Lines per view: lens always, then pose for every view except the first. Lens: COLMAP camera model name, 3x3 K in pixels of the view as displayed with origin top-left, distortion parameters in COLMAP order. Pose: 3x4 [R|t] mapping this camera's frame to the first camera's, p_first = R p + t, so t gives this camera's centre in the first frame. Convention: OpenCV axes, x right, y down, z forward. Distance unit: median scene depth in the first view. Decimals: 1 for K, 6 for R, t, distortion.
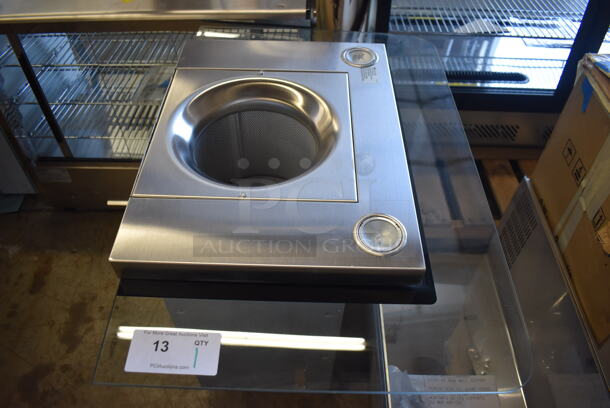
lens RADIAL K [[474.3, 0, 305.7], [0, 474.3, 200.4], [0, 0, 1]] dist [-0.110228, 0.030841]
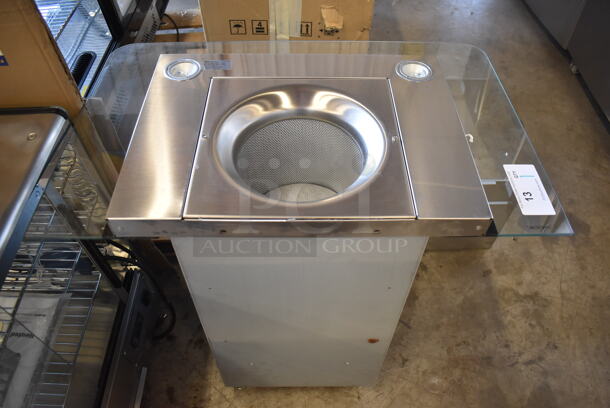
lens RADIAL K [[474.3, 0, 305.7], [0, 474.3, 200.4], [0, 0, 1]] dist [-0.110228, 0.030841]
pose [[-0.017582, -0.784290, 0.620145, -0.673321], [0.747398, 0.401683, 0.529195, -0.508205], [-0.664144, 0.472799, 0.579114, 0.398151]]
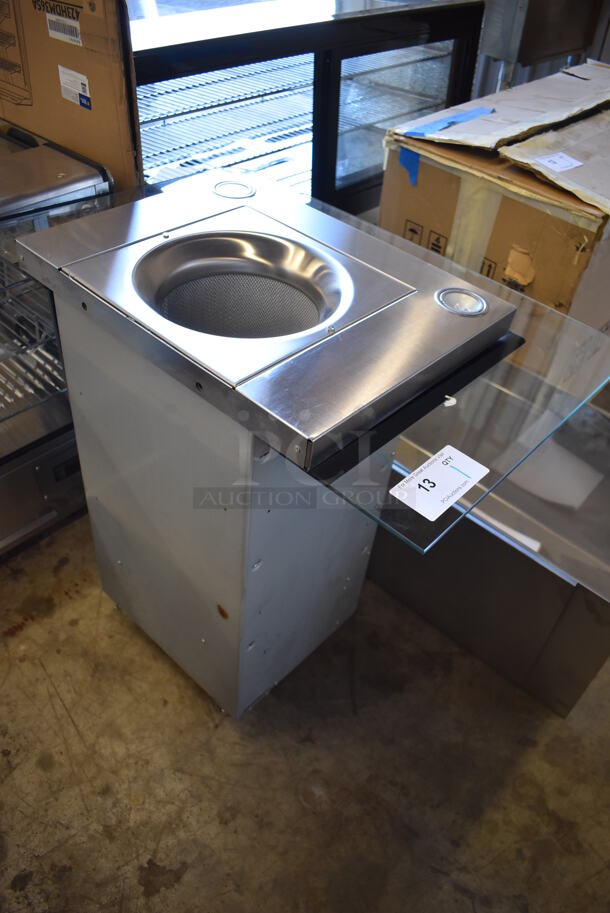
lens RADIAL K [[709.9, 0, 308.1], [0, 709.9, 456.2], [0, 0, 1]] dist [-0.110228, 0.030841]
pose [[0.666873, -0.478988, 0.570833, -0.696668], [0.507228, 0.852966, 0.123160, 0.000905], [-0.545894, 0.207410, 0.811776, 0.038720]]
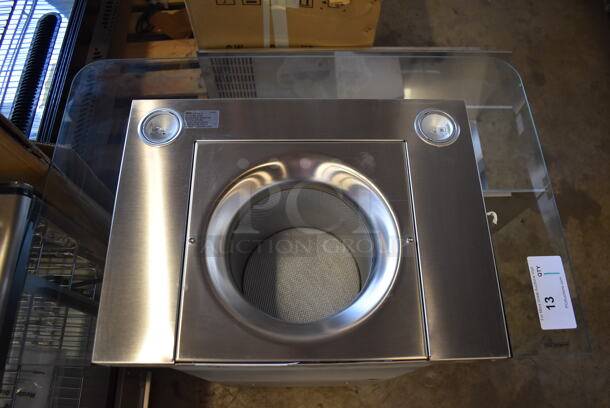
lens RADIAL K [[474.3, 0, 305.7], [0, 474.3, 200.4], [0, 0, 1]] dist [-0.110228, 0.030841]
pose [[-0.021325, -0.923583, 0.382805, -0.304468], [0.743519, 0.241323, 0.623652, -0.581753], [-0.668374, 0.297923, 0.681556, 0.318448]]
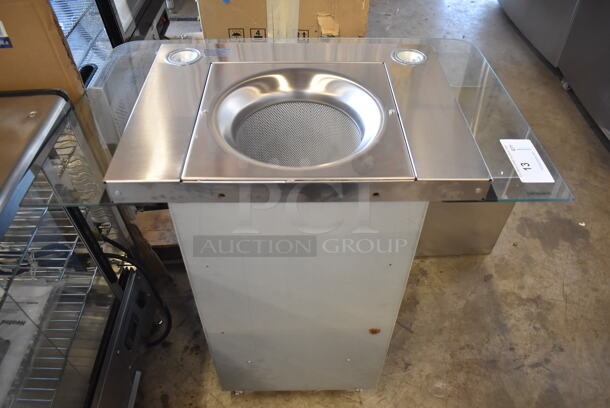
lens RADIAL K [[474.3, 0, 305.7], [0, 474.3, 200.4], [0, 0, 1]] dist [-0.110228, 0.030841]
pose [[-0.027056, -0.726810, 0.686305, -0.760134], [0.747841, 0.440861, 0.496362, -0.459053], [-0.663326, 0.526677, 0.531611, 0.459928]]
